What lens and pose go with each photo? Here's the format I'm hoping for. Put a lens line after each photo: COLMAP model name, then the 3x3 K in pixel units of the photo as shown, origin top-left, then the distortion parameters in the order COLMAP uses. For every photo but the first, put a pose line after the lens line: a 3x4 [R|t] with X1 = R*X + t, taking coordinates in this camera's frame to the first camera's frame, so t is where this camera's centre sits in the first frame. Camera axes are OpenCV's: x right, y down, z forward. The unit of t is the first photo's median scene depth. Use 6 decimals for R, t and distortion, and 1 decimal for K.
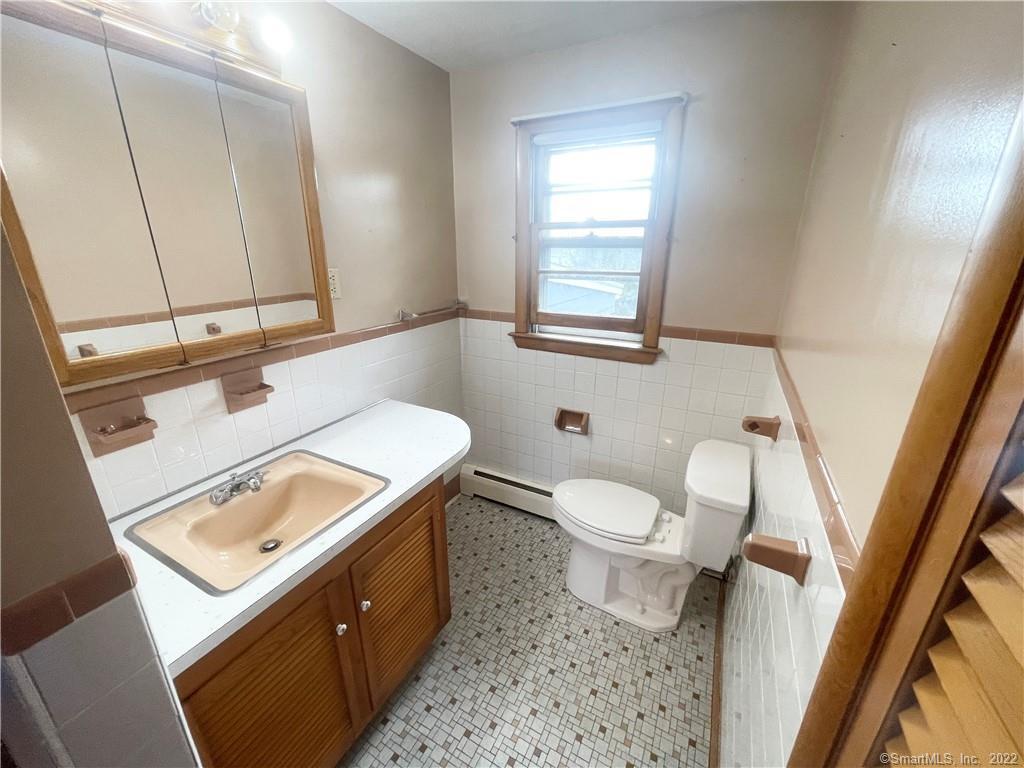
lens RADIAL K [[410.3, 0, 507.9], [0, 410.3, 379.5], [0, 0, 1]] dist [0.004199, 0.000750]
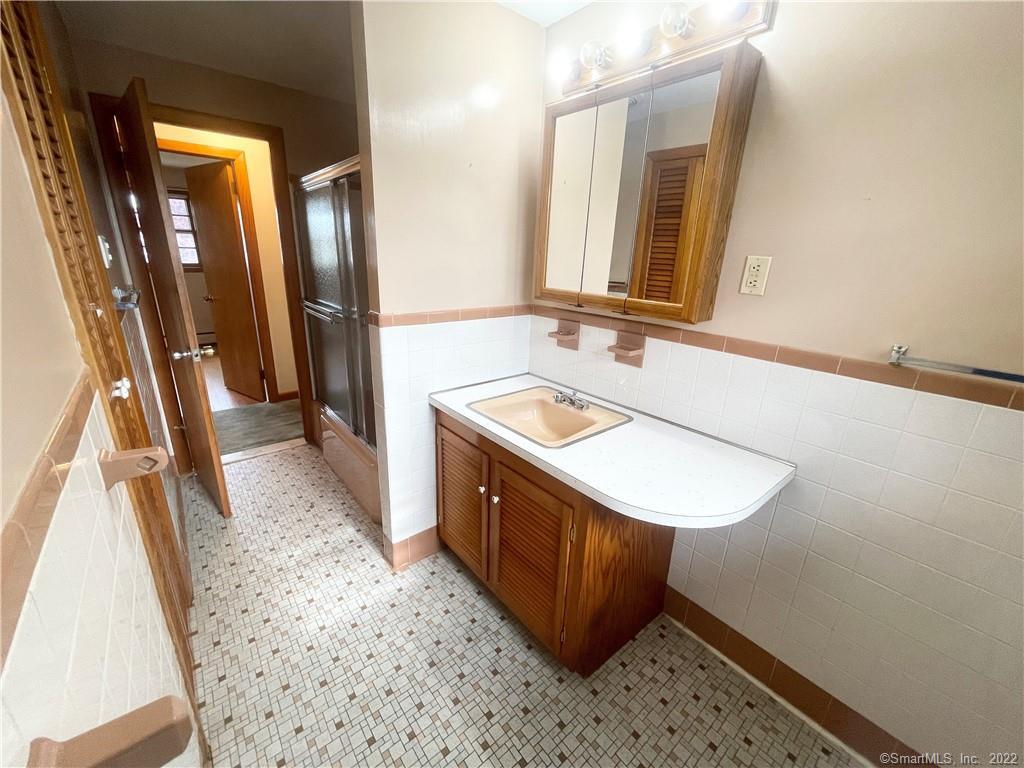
lens RADIAL K [[410.3, 0, 506.9], [0, 410.3, 385.5], [0, 0, 1]] dist [0.004199, 0.000750]
pose [[-0.371260, 0.306488, -0.876488, 0.526262], [-0.299968, 0.853749, 0.425596, -0.266646], [0.878741, 0.420925, -0.225027, 0.943807]]
